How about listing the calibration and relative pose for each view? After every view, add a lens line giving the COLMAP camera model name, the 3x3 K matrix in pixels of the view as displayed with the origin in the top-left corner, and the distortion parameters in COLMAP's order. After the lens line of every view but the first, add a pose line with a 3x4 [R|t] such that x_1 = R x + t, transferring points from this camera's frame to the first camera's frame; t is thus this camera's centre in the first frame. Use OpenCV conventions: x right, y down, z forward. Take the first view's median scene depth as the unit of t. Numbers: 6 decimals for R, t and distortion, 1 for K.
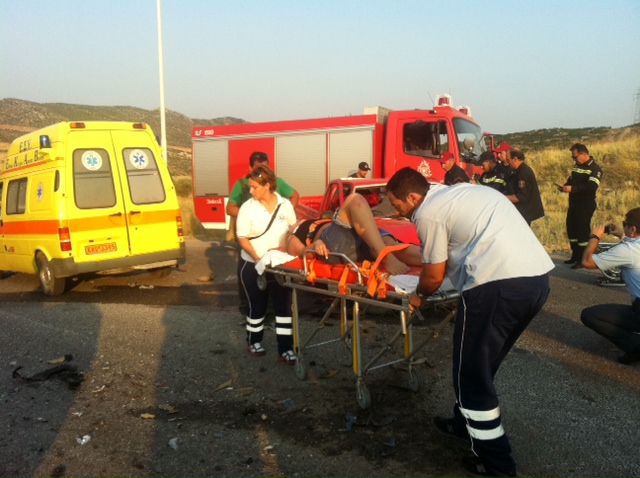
lens RADIAL K [[624.8, 0, 329.5], [0, 624.8, 239.6], [0, 0, 1]] dist [0.110544, -0.311647]
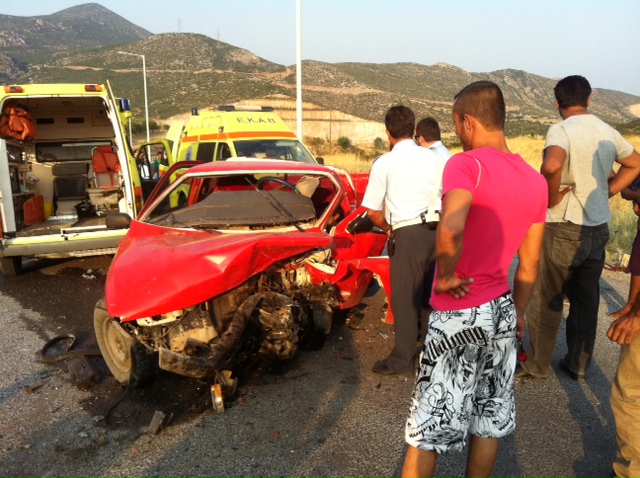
lens RADIAL K [[624.8, 0, 329.5], [0, 624.8, 239.6], [0, 0, 1]] dist [0.110544, -0.311647]
pose [[0.898124, 0.078181, -0.432737, 0.373033], [-0.048120, 0.995632, 0.080006, -0.059925], [0.437102, -0.051031, 0.897963, 0.368092]]
